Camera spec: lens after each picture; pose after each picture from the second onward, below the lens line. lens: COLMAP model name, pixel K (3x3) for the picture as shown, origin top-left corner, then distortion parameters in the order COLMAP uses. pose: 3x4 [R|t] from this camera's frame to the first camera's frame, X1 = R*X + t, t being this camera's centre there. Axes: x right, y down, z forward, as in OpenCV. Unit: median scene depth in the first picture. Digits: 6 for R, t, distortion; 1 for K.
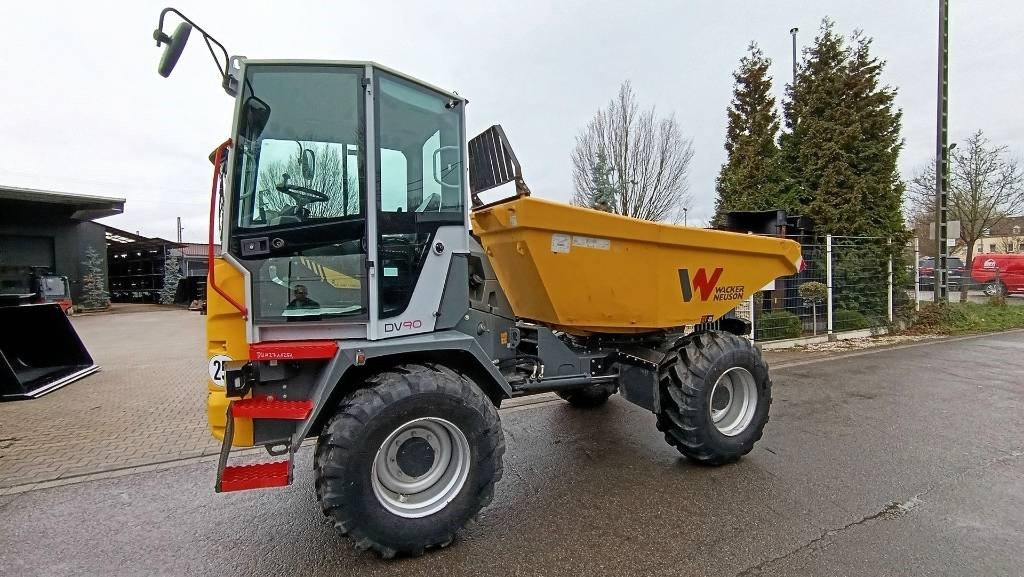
lens RADIAL K [[461.2, 0, 512.0], [0, 461.2, 286.0], [0, 0, 1]] dist [-0.002177, 0.000666]
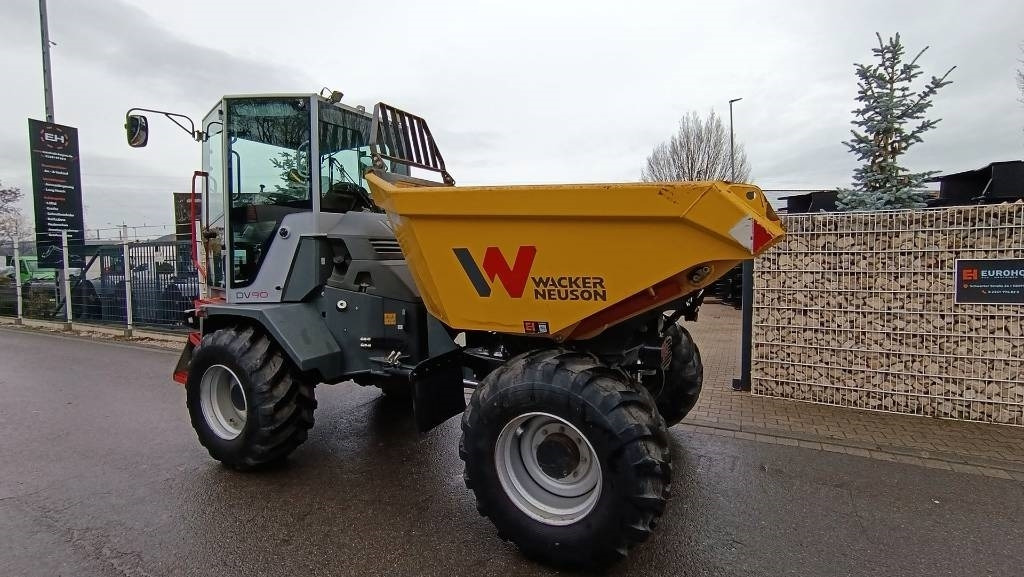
lens RADIAL K [[457.0, 0, 513.4], [0, 457.0, 287.9], [0, 0, 1]] dist [-0.004161, 0.001205]
pose [[0.600415, 0.062727, -0.797225, 0.317857], [-0.017223, 0.997702, 0.065529, -0.007898], [0.799503, -0.025614, 0.600115, 0.213496]]
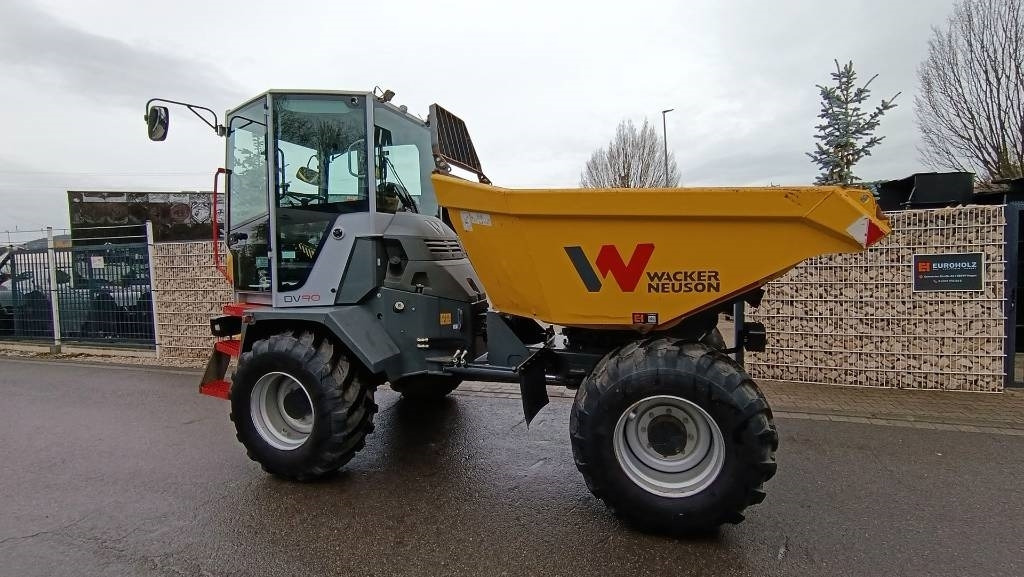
lens RADIAL K [[457.0, 0, 513.3], [0, 457.0, 287.8], [0, 0, 1]] dist [-0.004161, 0.001205]
pose [[0.717764, 0.044350, -0.694873, 0.266046], [-0.005292, 0.998288, 0.058249, -0.004382], [0.696267, -0.038132, 0.716770, 0.134927]]
